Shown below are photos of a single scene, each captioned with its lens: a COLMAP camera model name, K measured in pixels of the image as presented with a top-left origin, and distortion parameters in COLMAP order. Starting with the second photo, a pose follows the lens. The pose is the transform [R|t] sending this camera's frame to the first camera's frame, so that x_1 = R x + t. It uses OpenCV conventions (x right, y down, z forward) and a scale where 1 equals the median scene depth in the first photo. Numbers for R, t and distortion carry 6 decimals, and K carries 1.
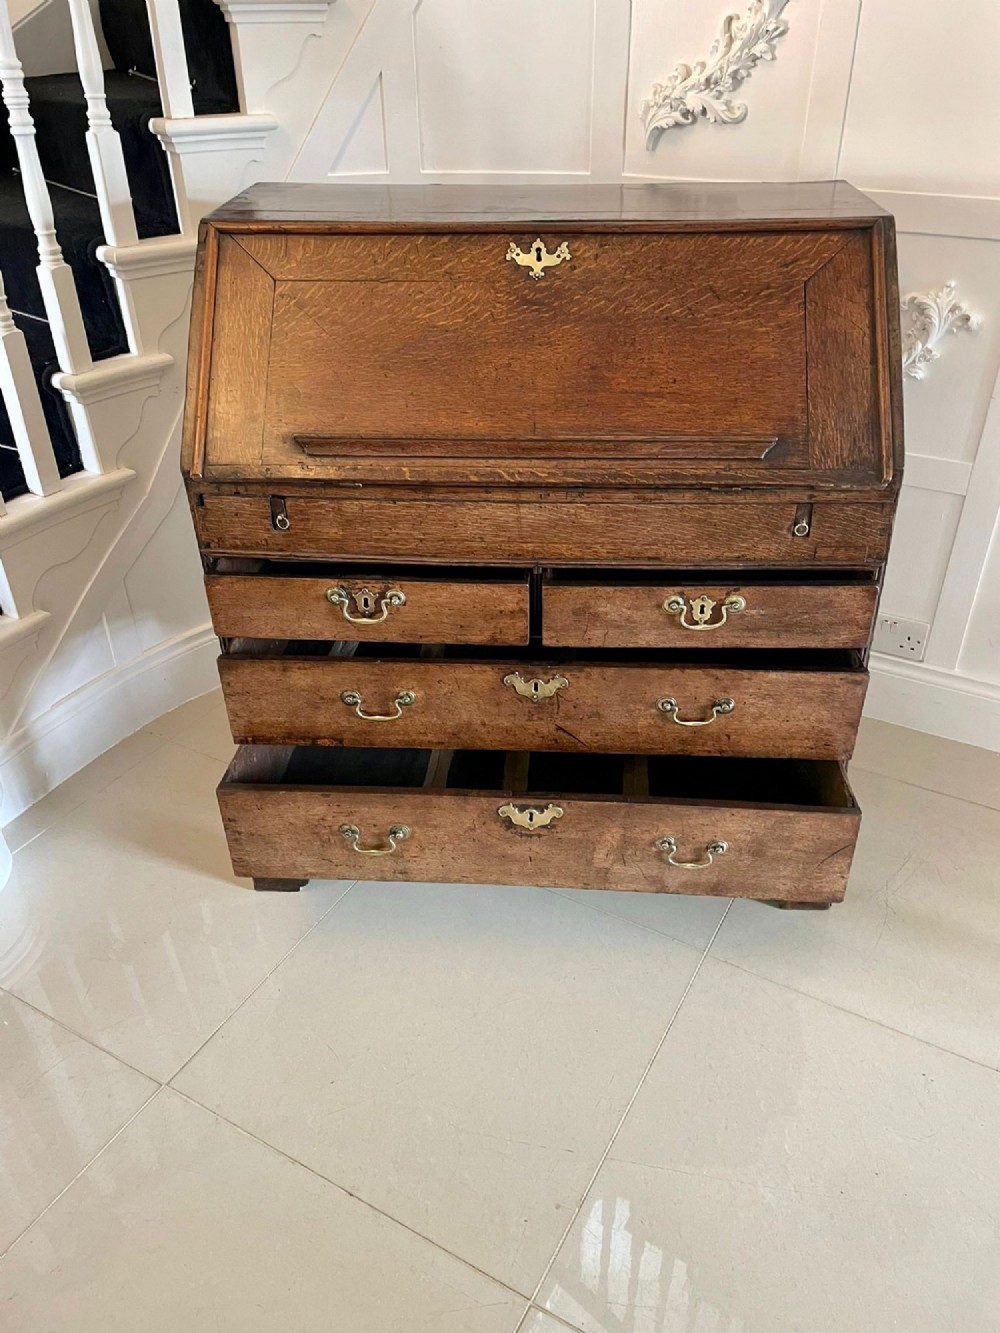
lens RADIAL K [[1021.8, 0, 511.6], [0, 1021.8, 658.6], [0, 0, 1]] dist [0.082083, -0.115329]
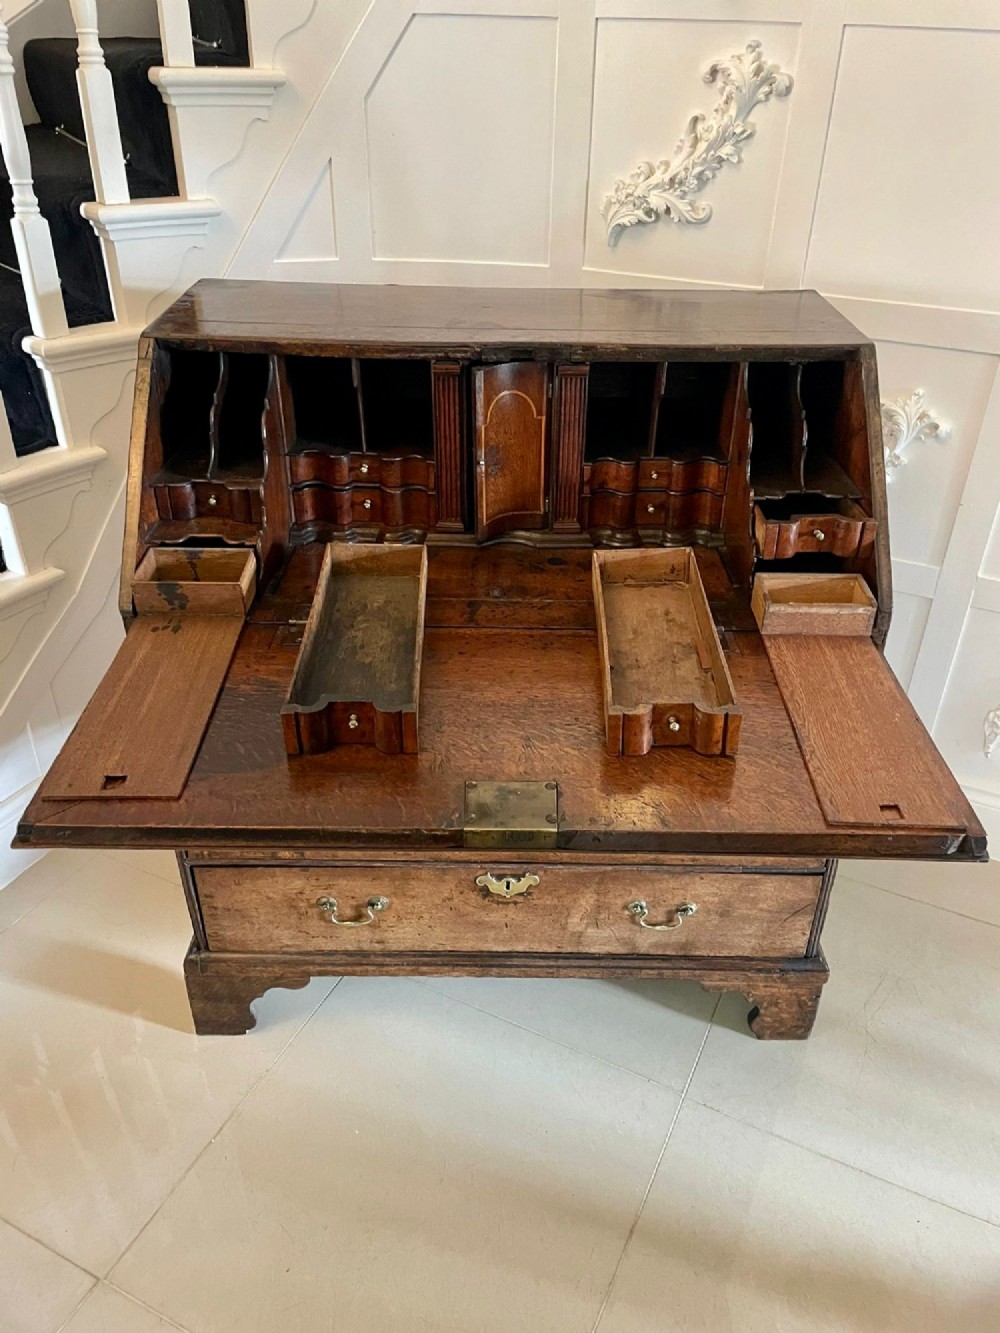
lens RADIAL K [[1021.8, 0, 512.8], [0, 1021.8, 651.6], [0, 0, 1]] dist [0.082083, -0.115329]
pose [[0.997759, -0.006860, 0.066558, -0.033441], [0.008265, 0.999748, -0.020854, -0.120783], [-0.066398, 0.021358, 0.997565, 0.065515]]
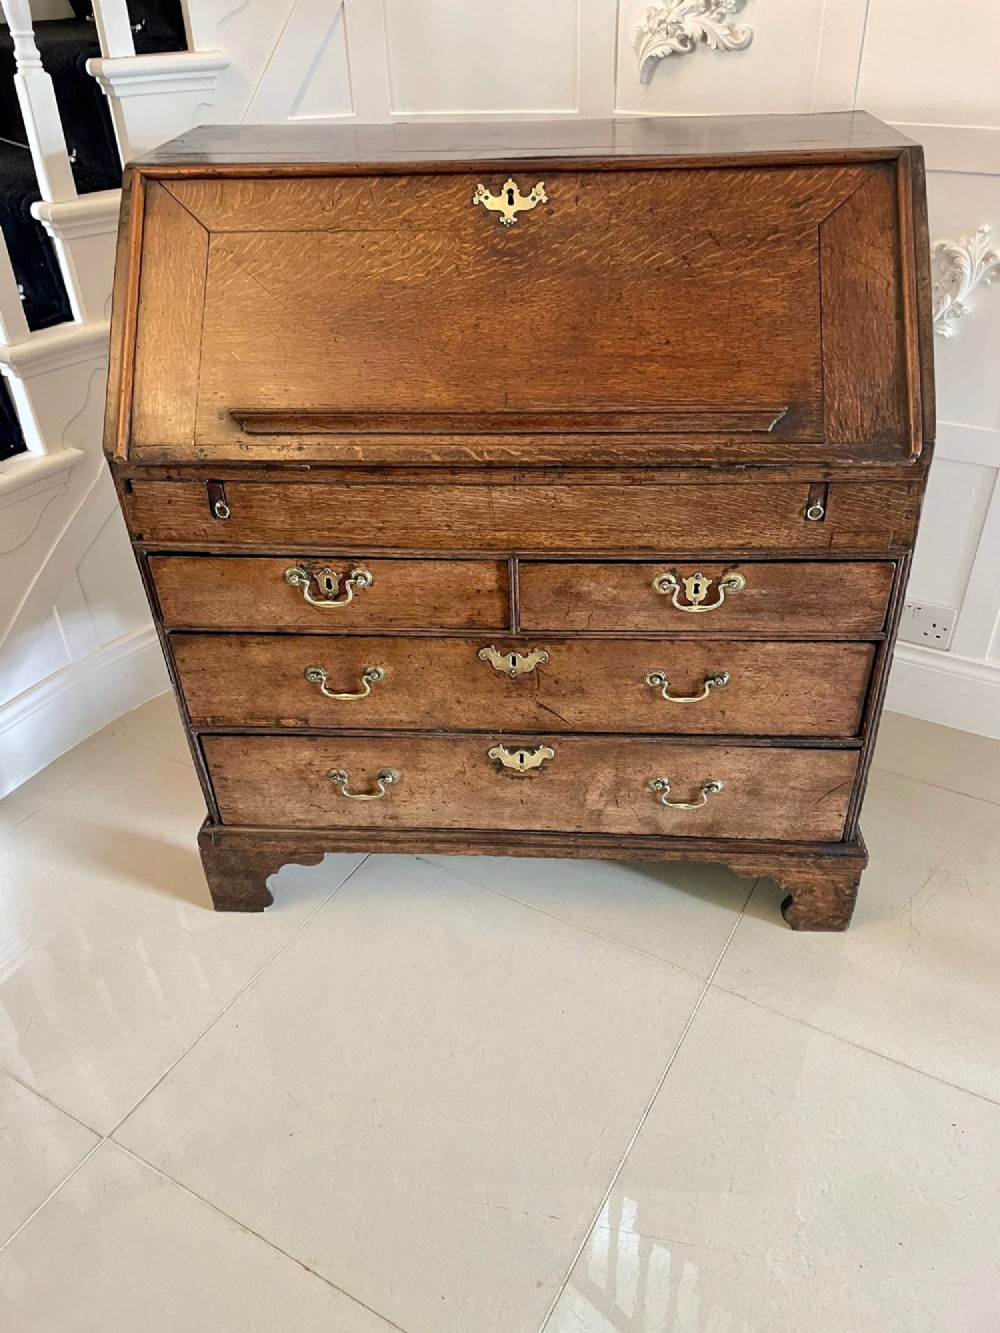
lens RADIAL K [[1021.8, 0, 506.9], [0, 1021.8, 657.1], [0, 0, 1]] dist [0.082083, -0.115329]
pose [[0.999812, -0.008772, -0.017308, 0.034537], [0.009238, 0.999593, 0.027005, -0.028688], [0.017064, -0.027159, 0.999485, 0.120629]]
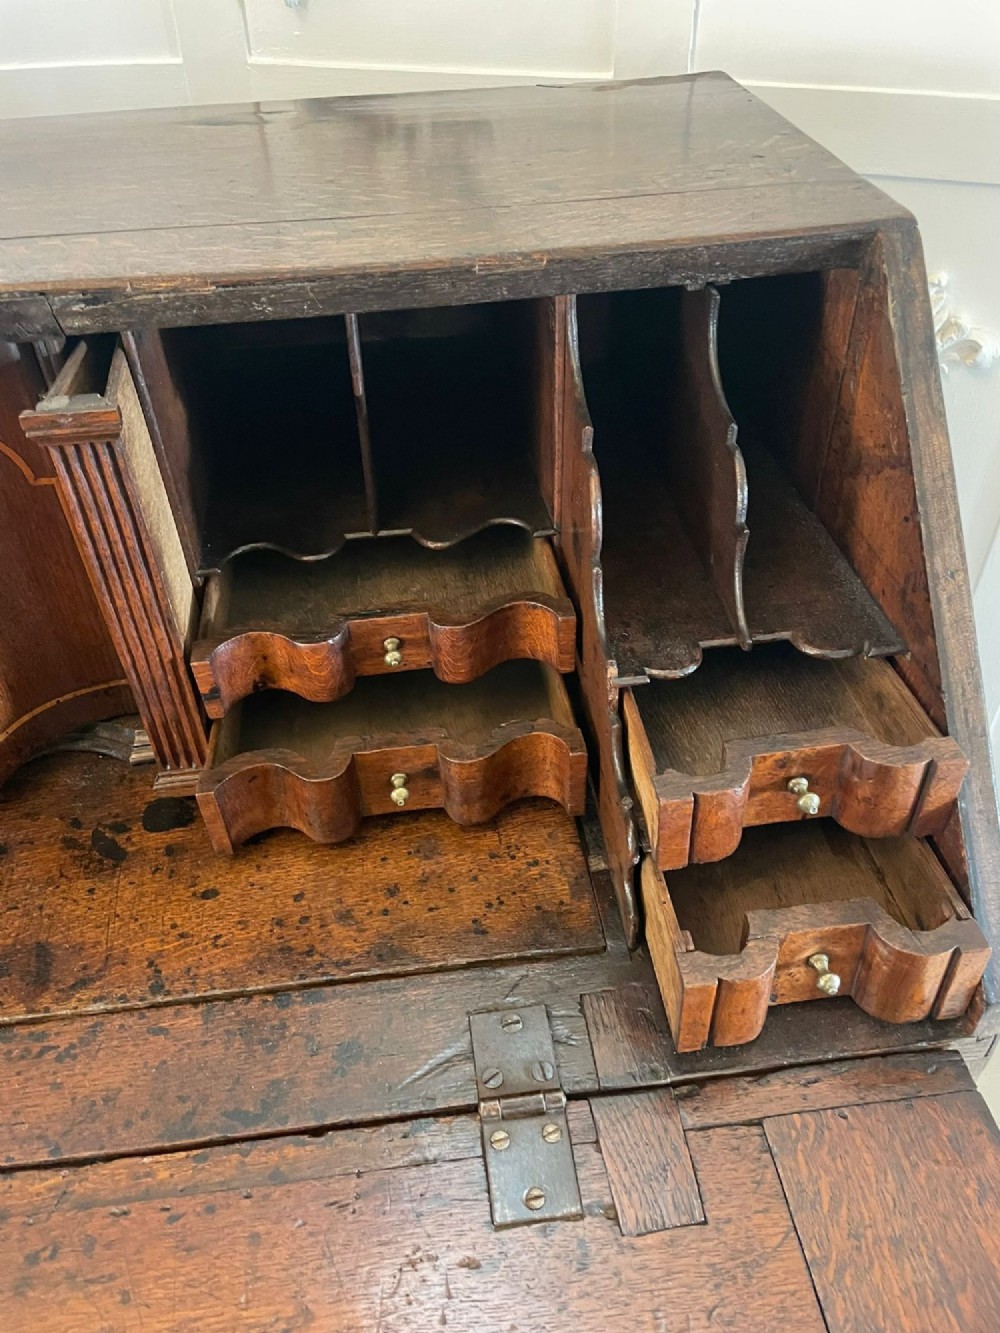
lens RADIAL K [[1021.8, 0, 493.8], [0, 1021.8, 651.0], [0, 0, 1]] dist [0.082083, -0.115329]
pose [[0.984230, -0.124771, 0.125390, 0.167273], [0.107859, 0.985141, 0.133656, -0.340843], [-0.140203, -0.118024, 0.983063, 0.654545]]
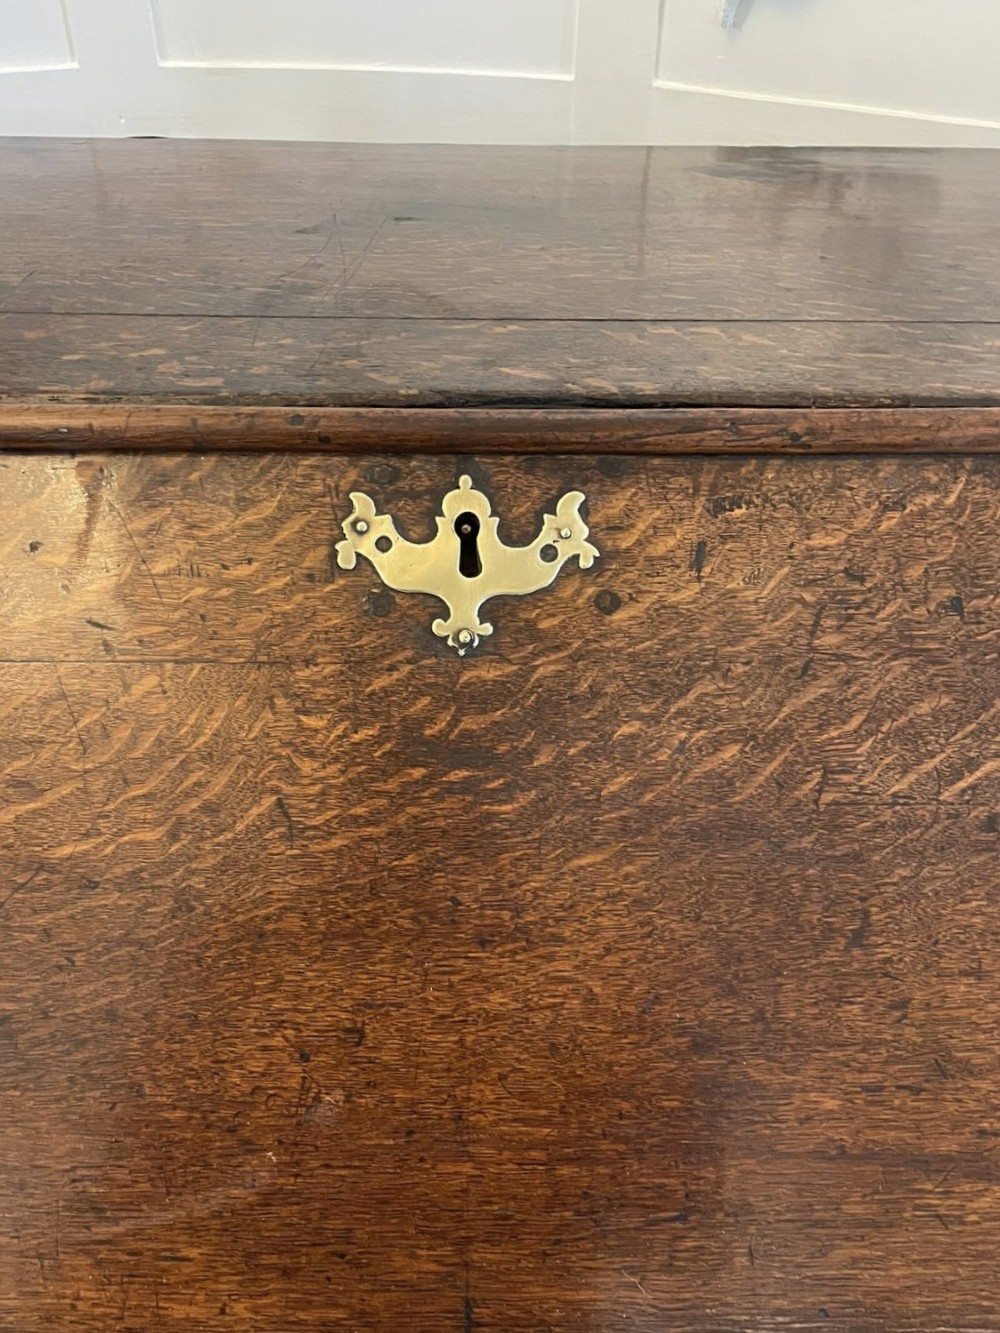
lens RADIAL K [[1097.8, 0, 507.3], [0, 1097.8, 679.4], [0, 0, 1]] dist [0.067630, -0.081877]
pose [[0.997040, -0.024922, 0.072729, 0.015536], [0.016045, 0.992623, 0.120179, -0.388551], [-0.075187, -0.118656, 0.990085, 0.729996]]
